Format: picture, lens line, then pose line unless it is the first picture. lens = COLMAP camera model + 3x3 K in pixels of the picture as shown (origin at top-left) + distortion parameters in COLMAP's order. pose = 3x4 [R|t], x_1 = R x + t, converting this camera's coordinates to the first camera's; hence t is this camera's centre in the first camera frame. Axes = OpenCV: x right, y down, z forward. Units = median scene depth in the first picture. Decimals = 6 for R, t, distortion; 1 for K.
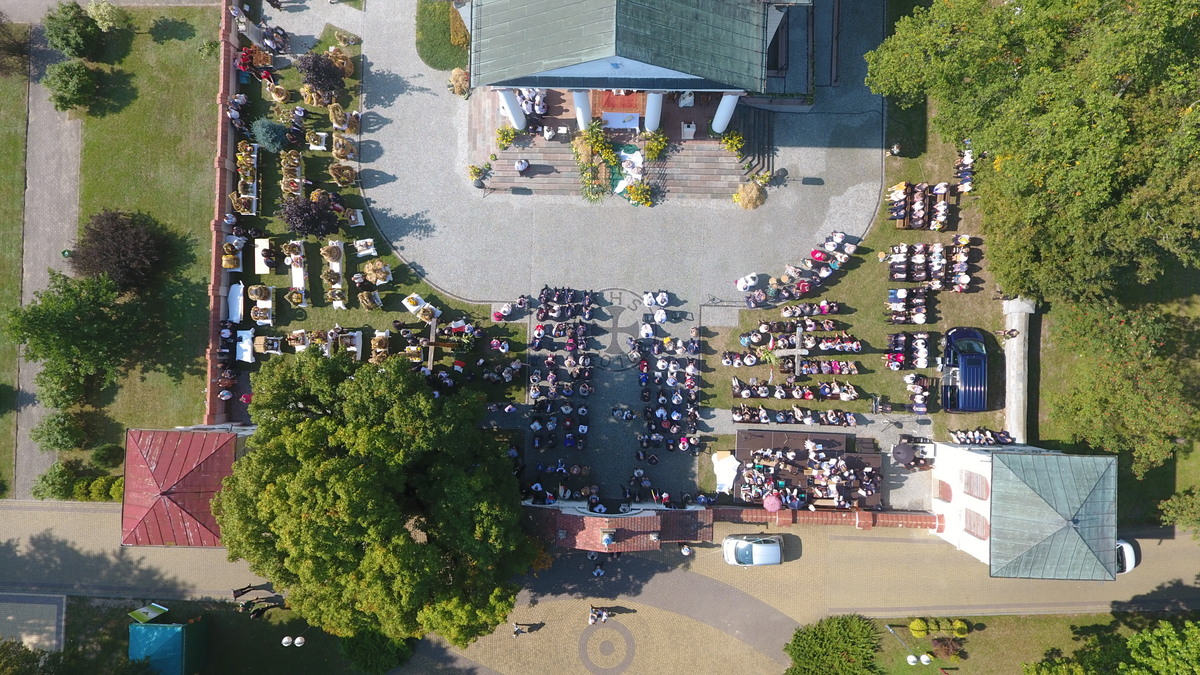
lens RADIAL K [[700.8, 0, 604.5], [0, 700.8, 337.7], [0, 0, 1]] dist [-0.002741, -0.001684]
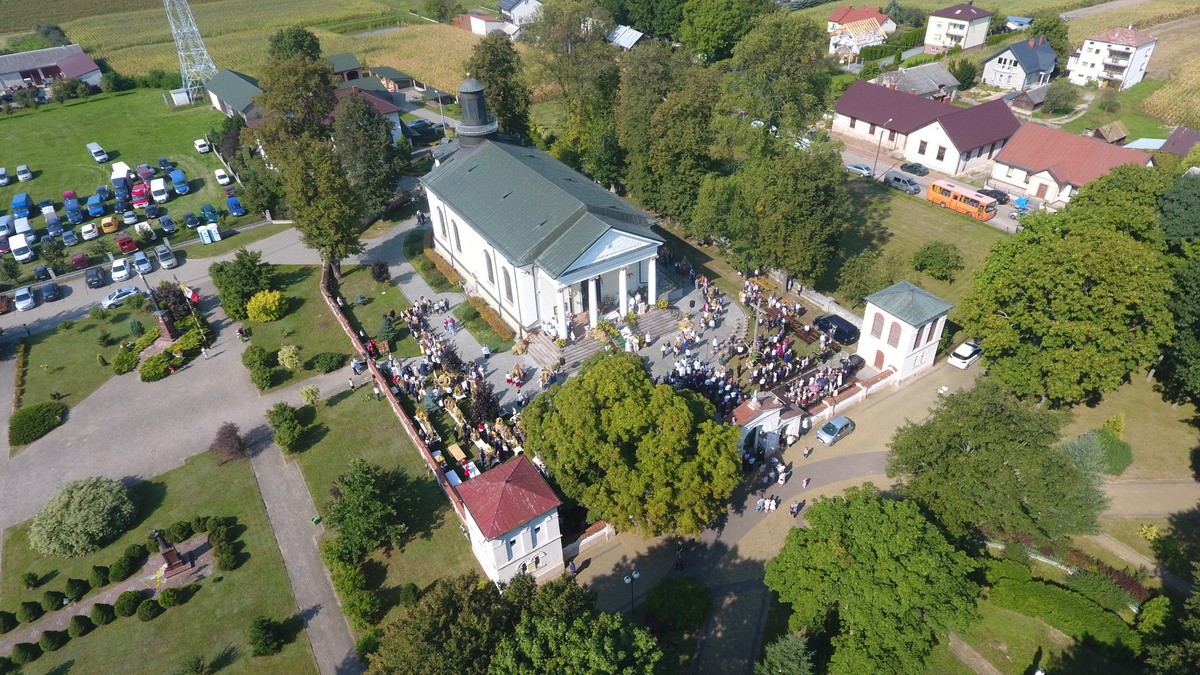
lens RADIAL K [[700.8, 0, 604.5], [0, 700.8, 337.7], [0, 0, 1]] dist [-0.002741, -0.001684]
pose [[0.828633, -0.324552, 0.456107, -0.836971], [0.559682, 0.496543, -0.663477, 0.933889], [-0.011144, 0.805054, 0.593097, -0.082894]]
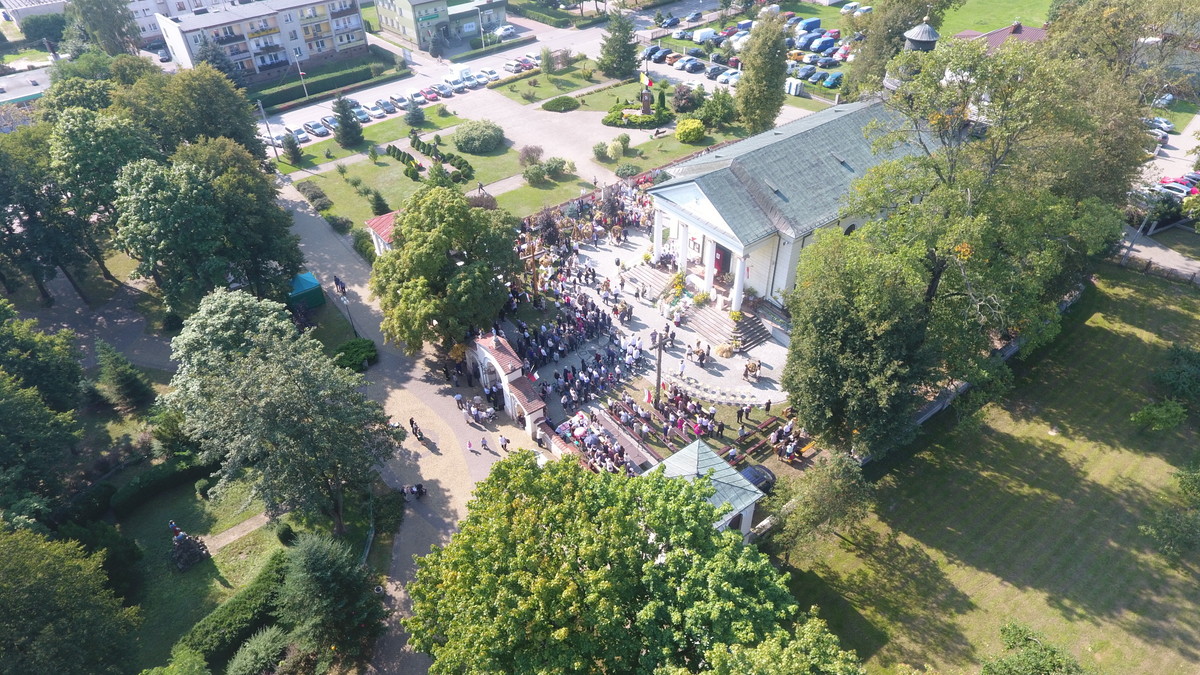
lens RADIAL K [[700.8, 0, 604.5], [0, 700.8, 337.7], [0, 0, 1]] dist [-0.002741, -0.001684]
pose [[0.628466, 0.499650, -0.596138, 0.945574], [-0.777125, 0.436110, -0.453745, 0.692145], [0.033268, 0.748437, 0.662371, -0.056632]]
